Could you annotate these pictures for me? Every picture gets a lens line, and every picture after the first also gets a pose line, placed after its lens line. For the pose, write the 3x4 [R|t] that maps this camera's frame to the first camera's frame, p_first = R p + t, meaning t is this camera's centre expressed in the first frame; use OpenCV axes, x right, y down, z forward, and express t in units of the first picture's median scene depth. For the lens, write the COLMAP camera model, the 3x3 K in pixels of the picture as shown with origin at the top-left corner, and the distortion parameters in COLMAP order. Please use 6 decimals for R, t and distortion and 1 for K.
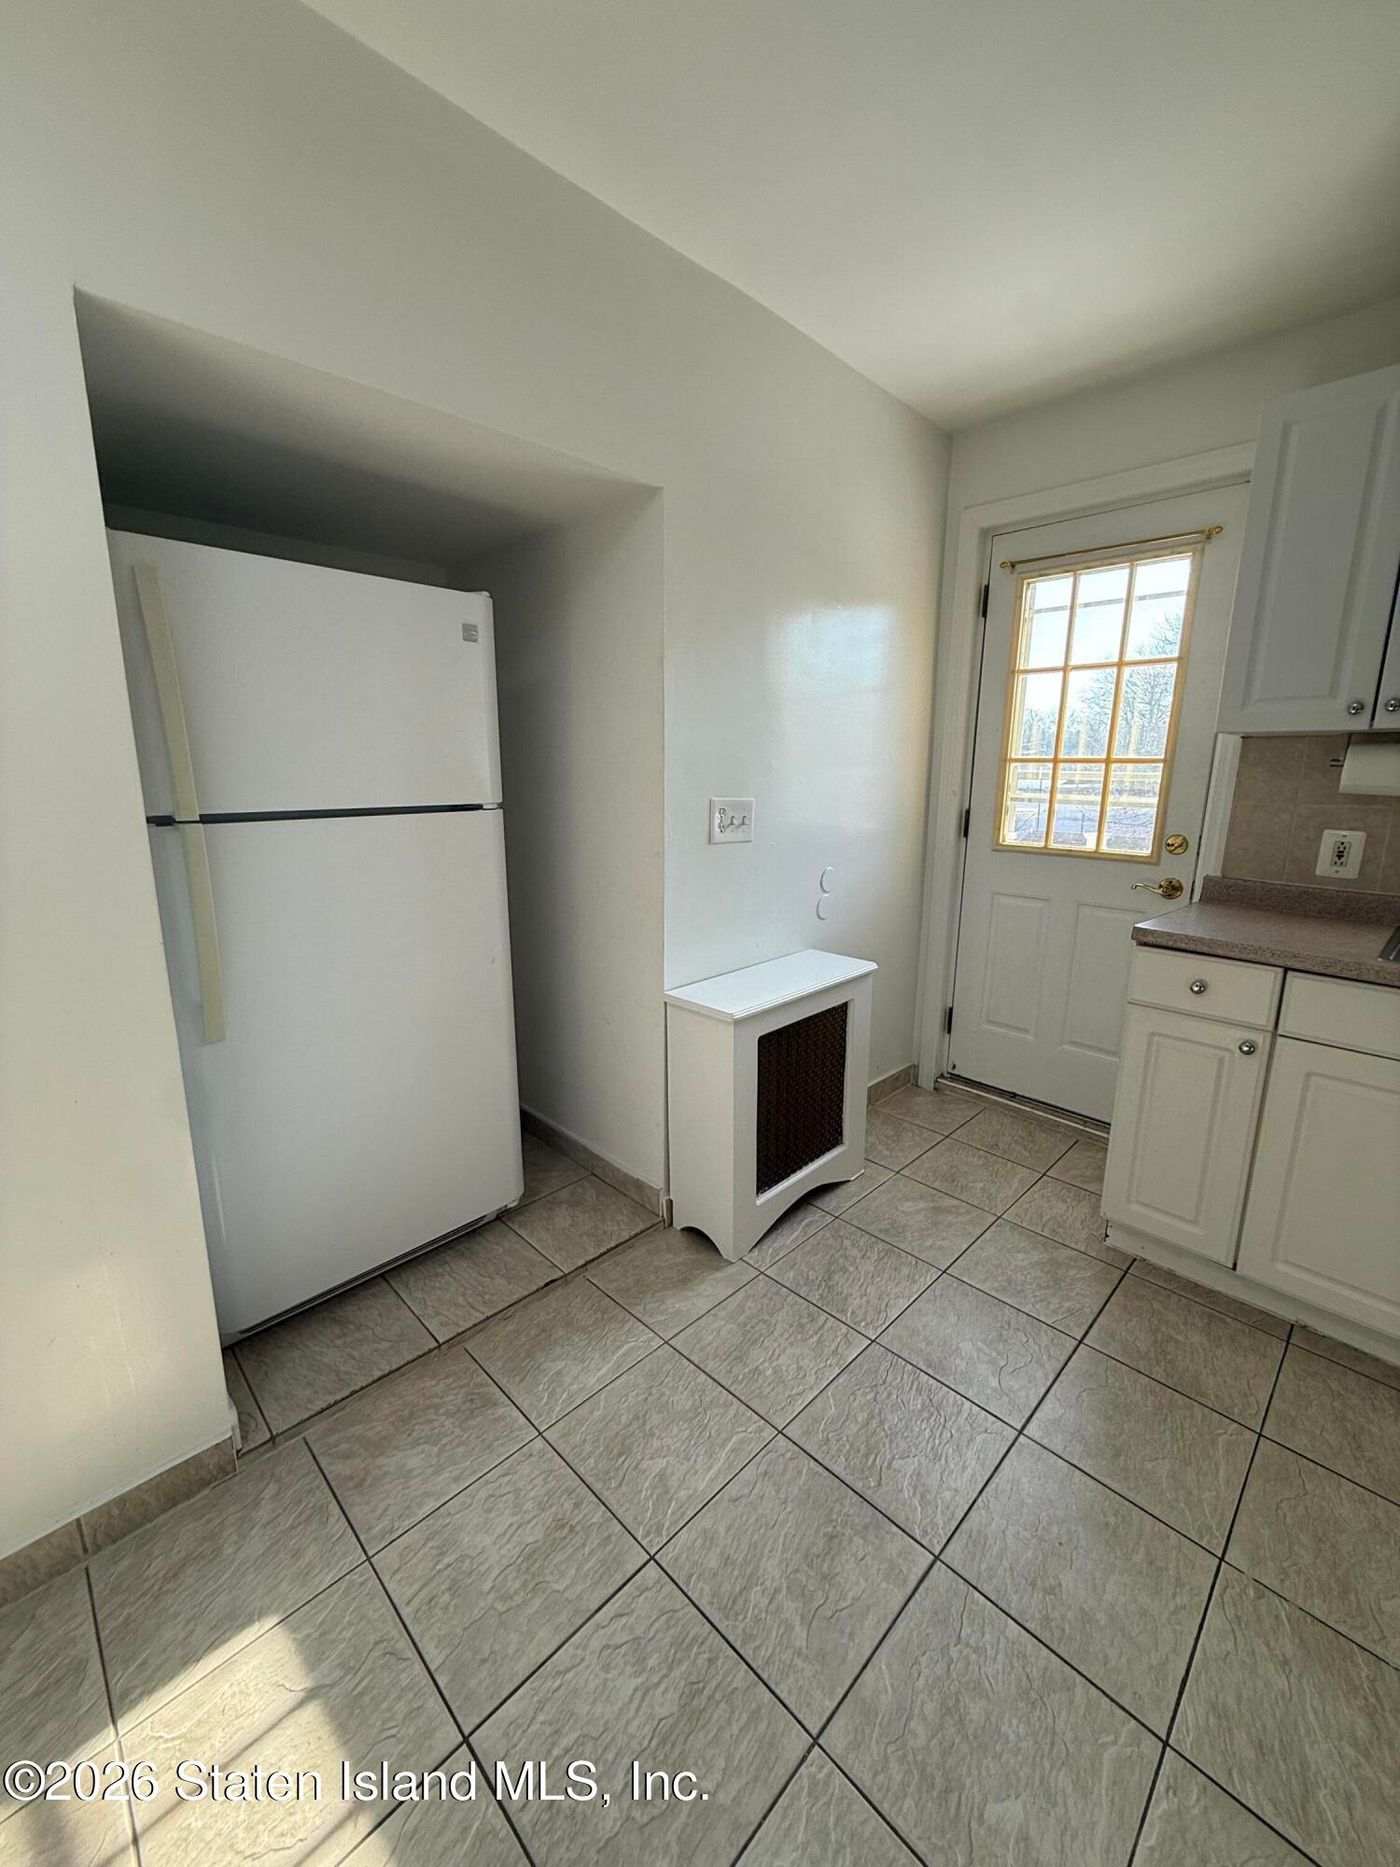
lens RADIAL K [[743.0, 0, 696.9], [0, 743.0, 925.7], [0, 0, 1]] dist [-0.000216, 0.000532]
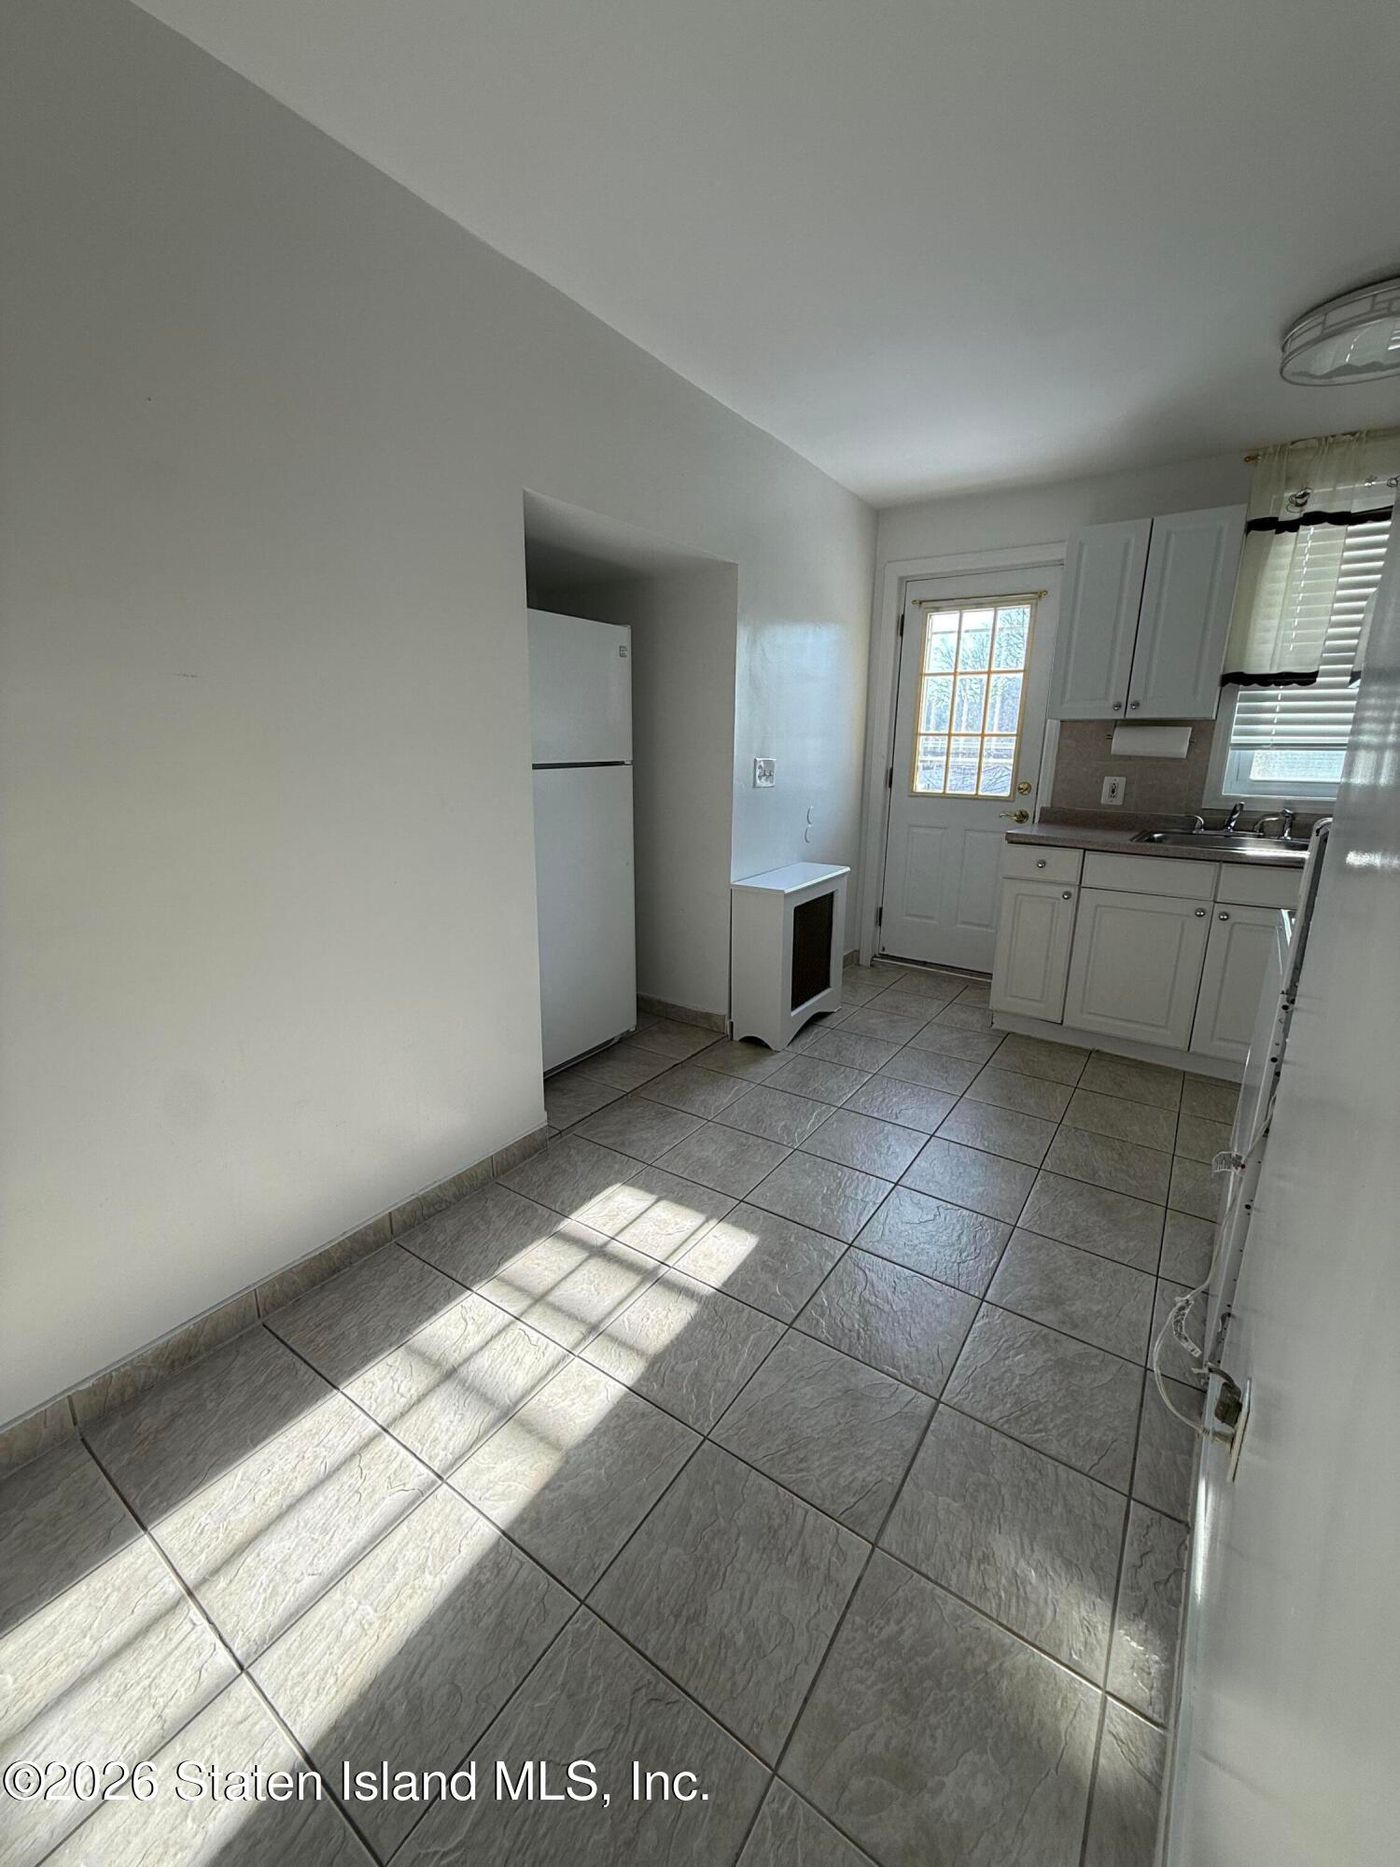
lens RADIAL K [[743.0, 0, 695.8], [0, 743.0, 926.1], [0, 0, 1]] dist [-0.000216, 0.000532]
pose [[0.983335, -0.040607, 0.177212, -0.403001], [0.034448, 0.998695, 0.037698, 0.119582], [-0.178512, -0.030965, 0.983450, -0.531012]]
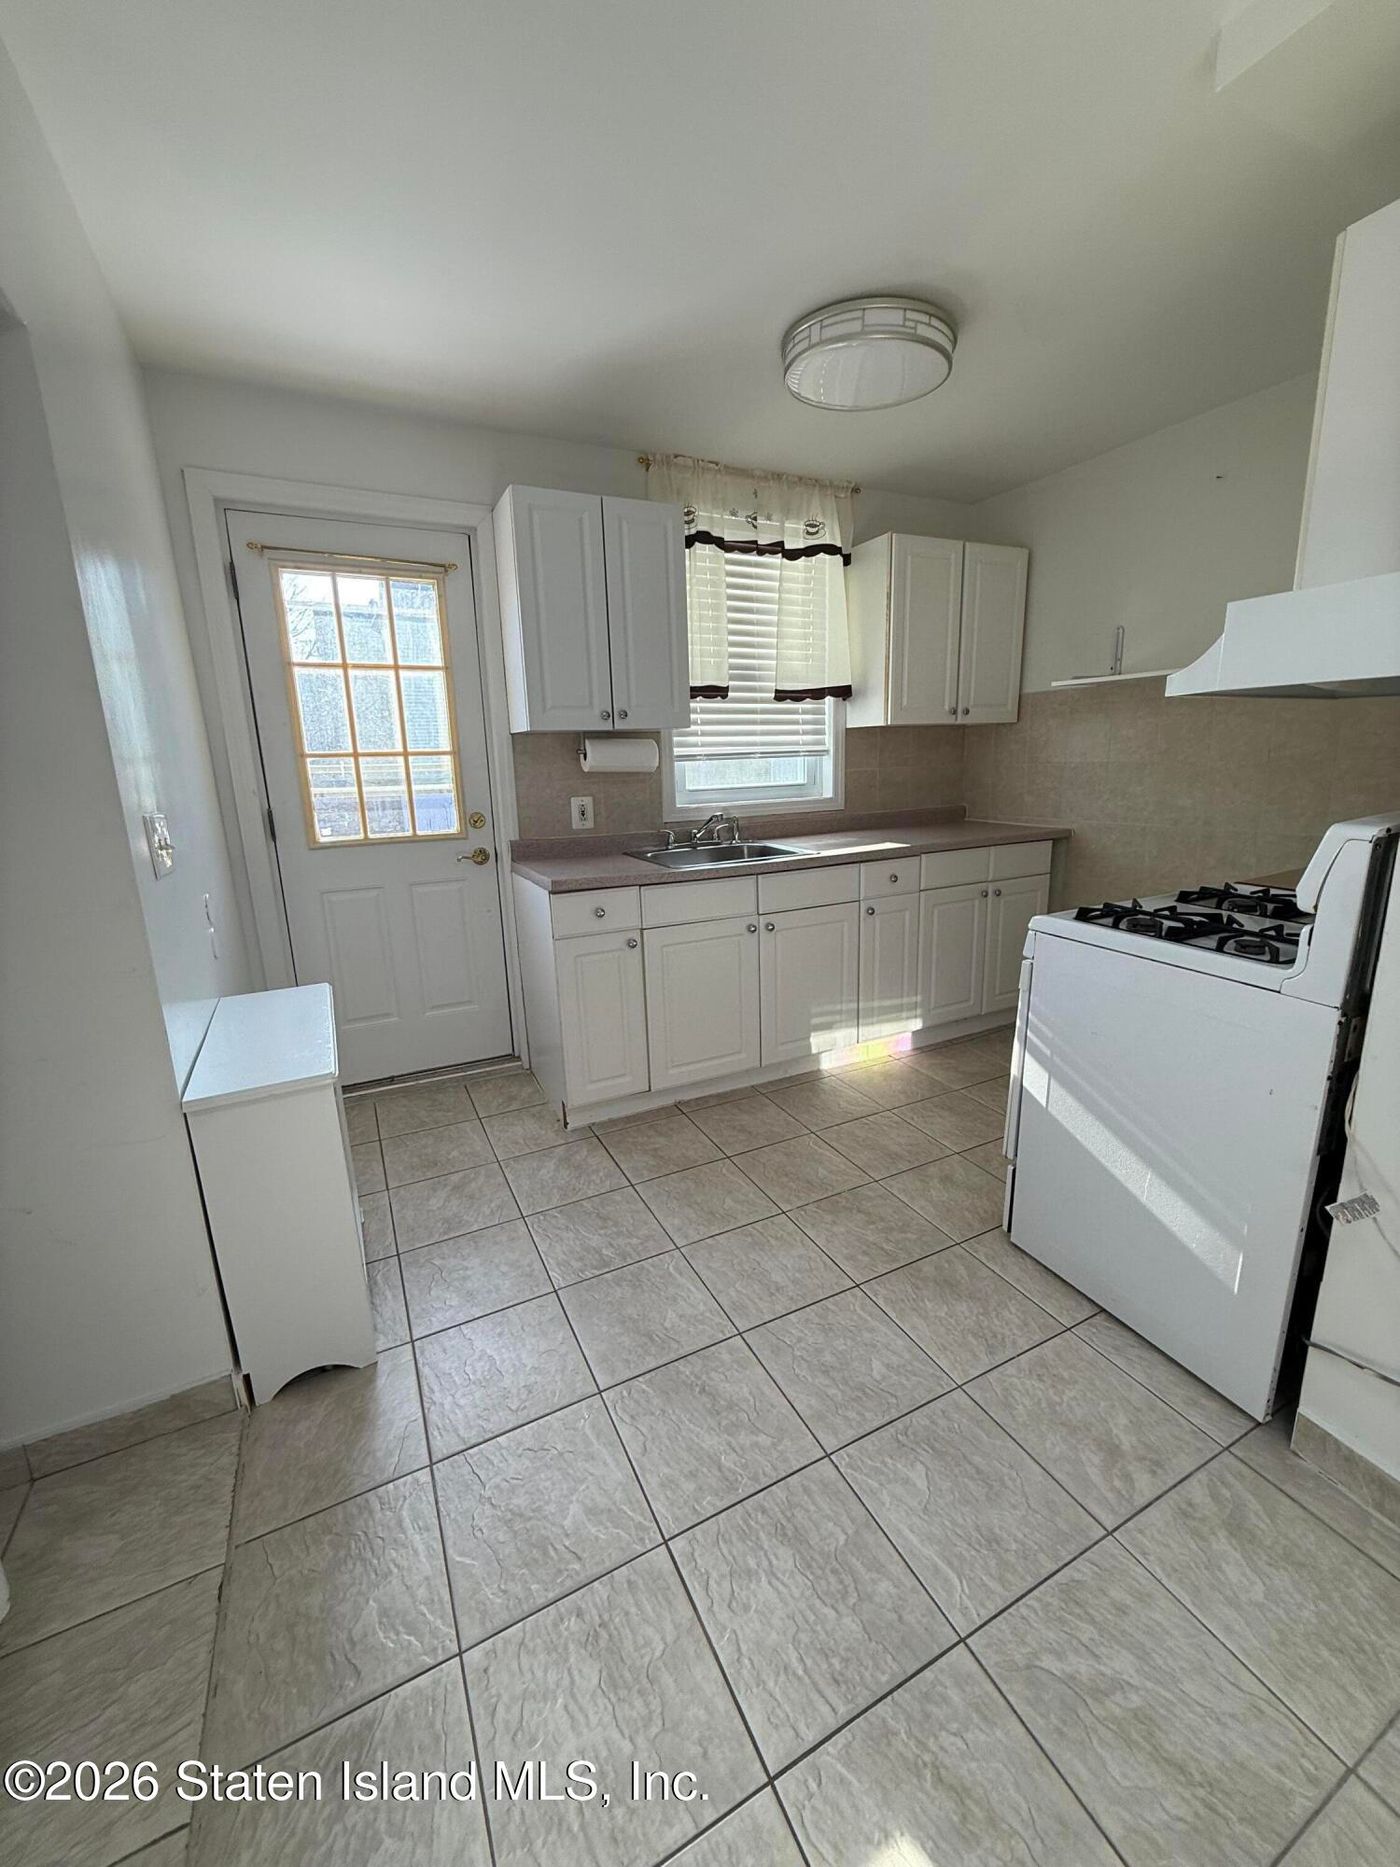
lens RADIAL K [[743.0, 0, 702.3], [0, 743.0, 926.4], [0, 0, 1]] dist [-0.000216, 0.000532]
pose [[0.307391, -0.231202, 0.923069, -0.499503], [0.225553, 0.960094, 0.165364, -0.070854], [-0.924465, 0.157370, 0.347273, 0.298506]]
